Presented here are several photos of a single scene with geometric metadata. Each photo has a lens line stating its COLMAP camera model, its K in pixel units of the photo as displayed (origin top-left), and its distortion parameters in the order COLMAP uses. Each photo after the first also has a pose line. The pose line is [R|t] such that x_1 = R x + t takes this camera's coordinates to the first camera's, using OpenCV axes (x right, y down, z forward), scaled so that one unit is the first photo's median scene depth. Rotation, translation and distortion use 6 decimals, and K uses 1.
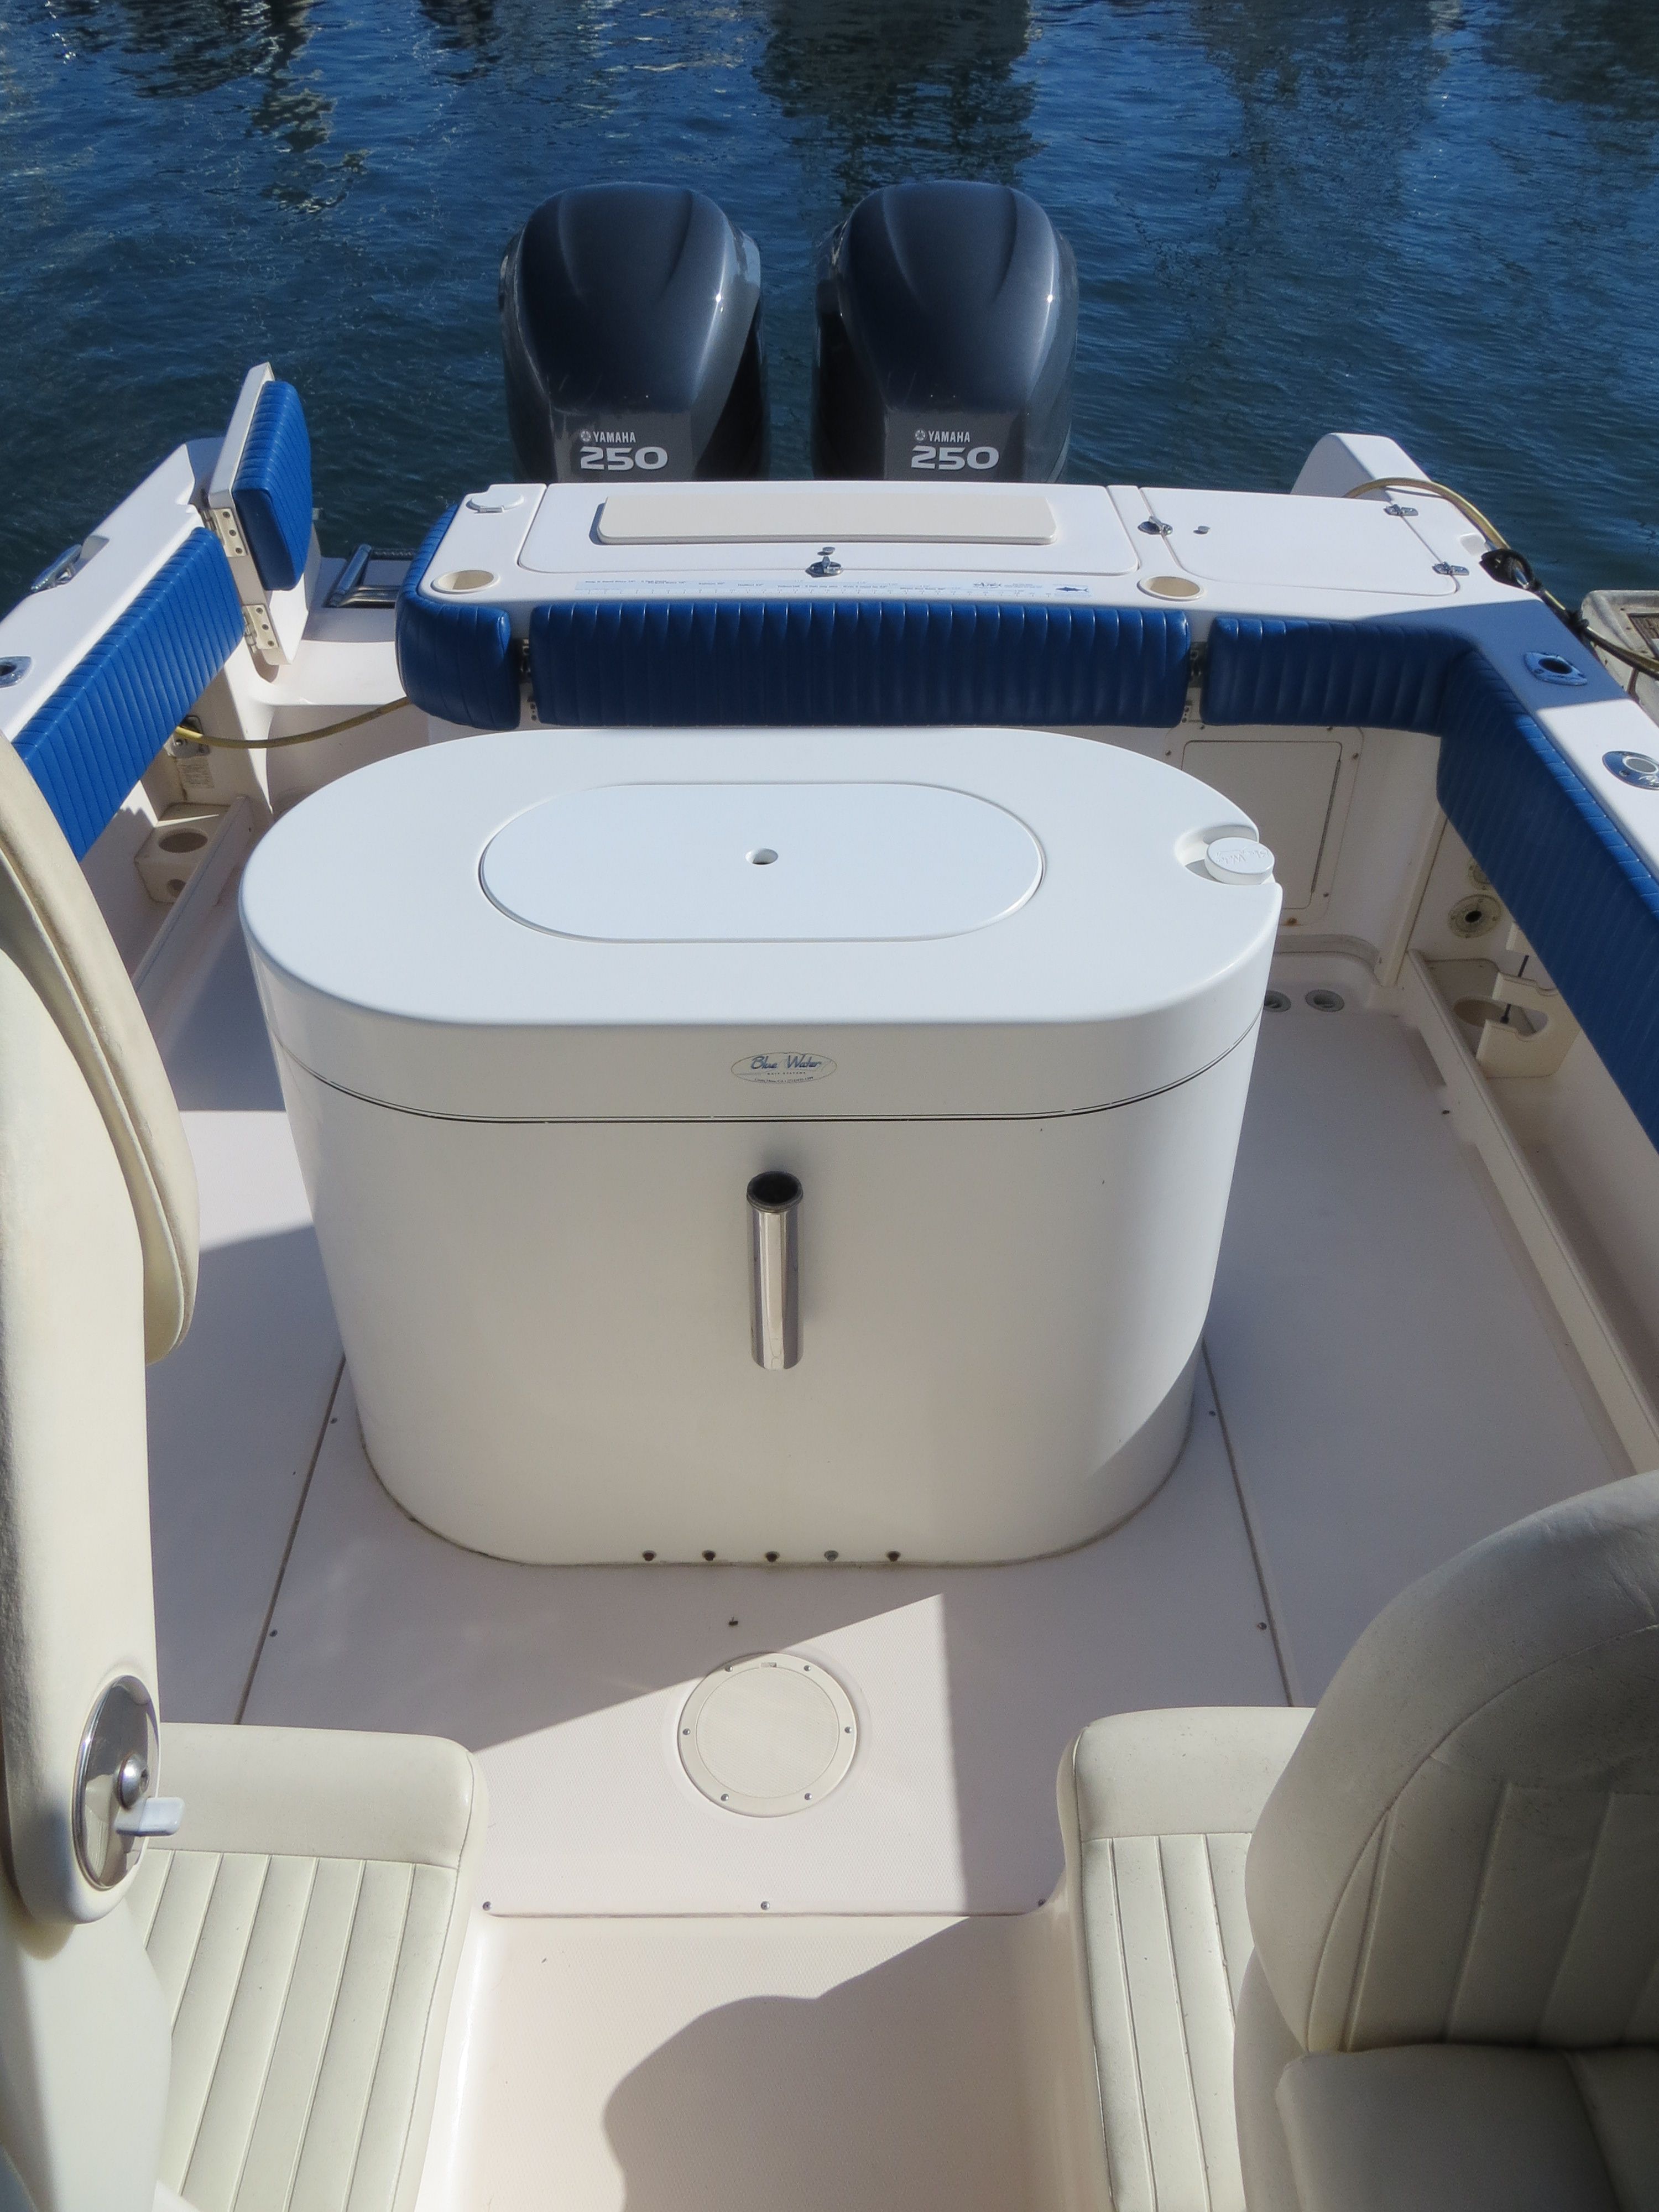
lens RADIAL K [[1644.7, 0, 829.5], [0, 1644.7, 1106.0], [0, 0, 1]] dist [-0.017654, 0.008411]
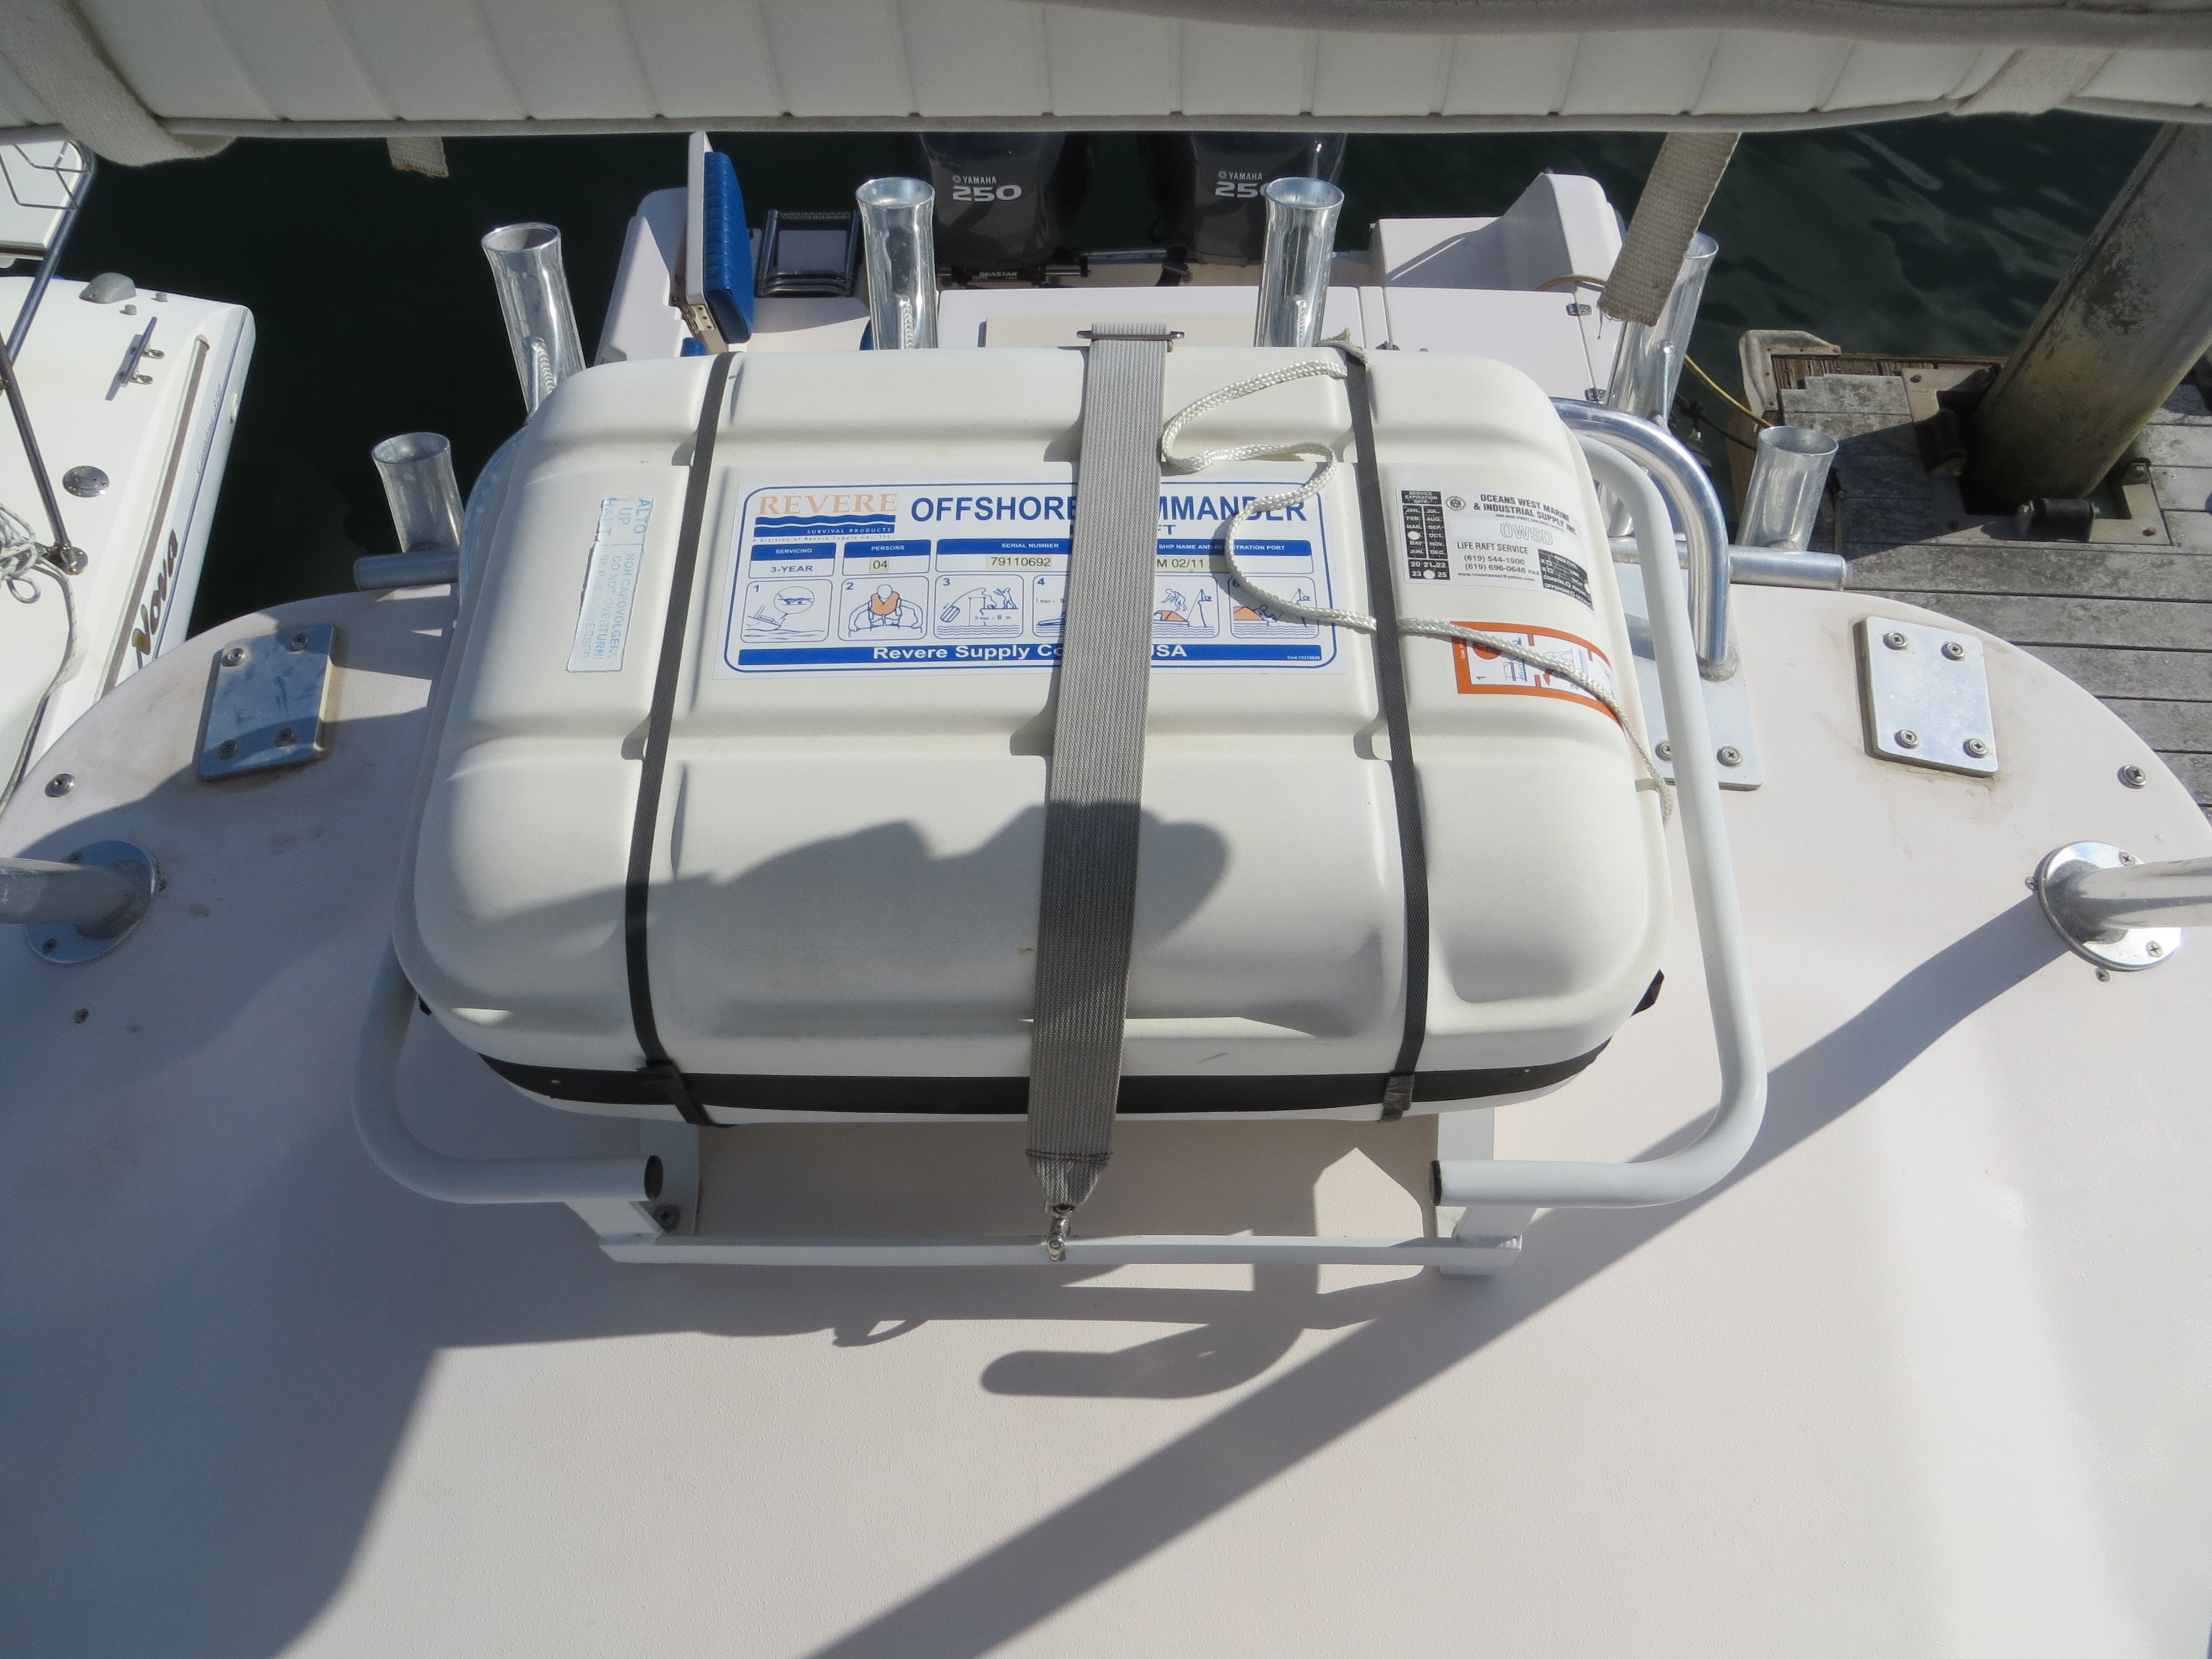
lens RADIAL K [[1678.8, 0, 1106.0], [0, 1678.8, 829.5], [0, 0, 1]] dist [-0.025419, 0.001252]
pose [[0.999579, -0.000557, -0.029000, 0.003047], [0.010709, 0.936257, 0.351153, -0.387041], [0.026956, -0.351316, 0.935869, -0.372357]]
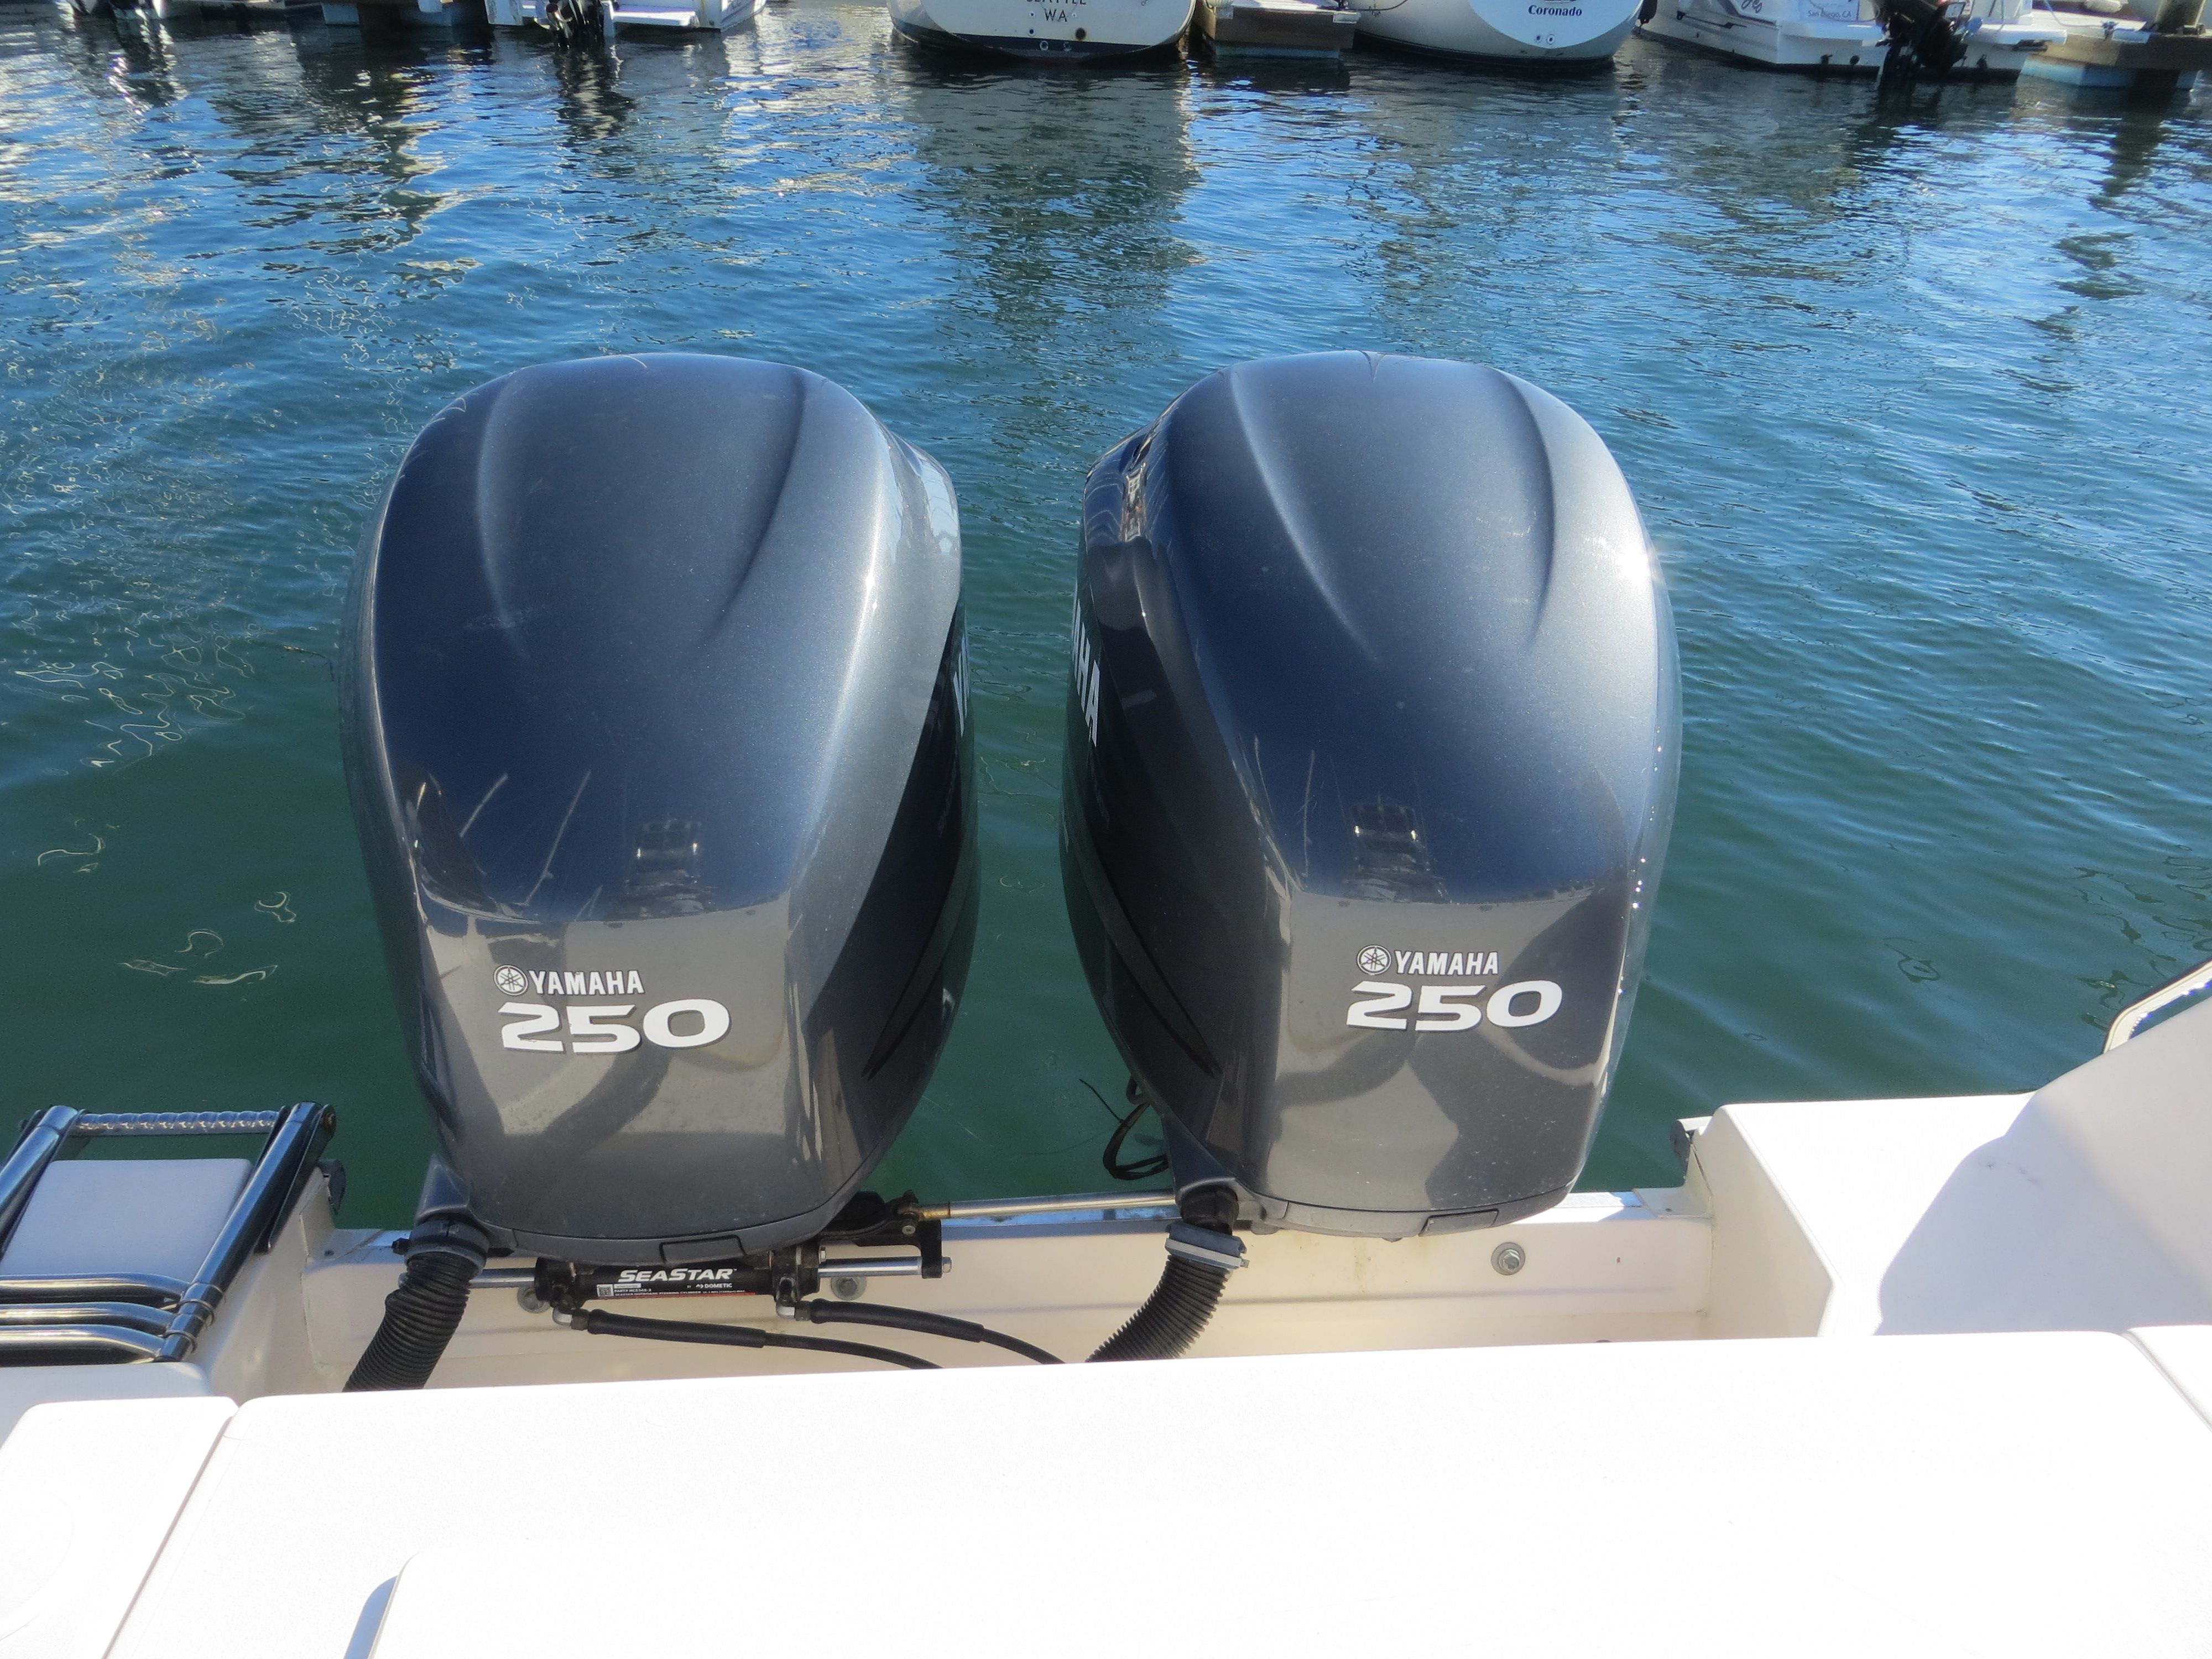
lens RADIAL K [[1644.7, 0, 1106.0], [0, 1644.7, 829.5], [0, 0, 1]] dist [-0.017654, 0.008411]
pose [[0.997745, -0.015241, 0.065367, -0.034346], [0.027783, 0.980309, -0.195508, -0.361161], [-0.061100, 0.196883, 0.978521, 0.604928]]
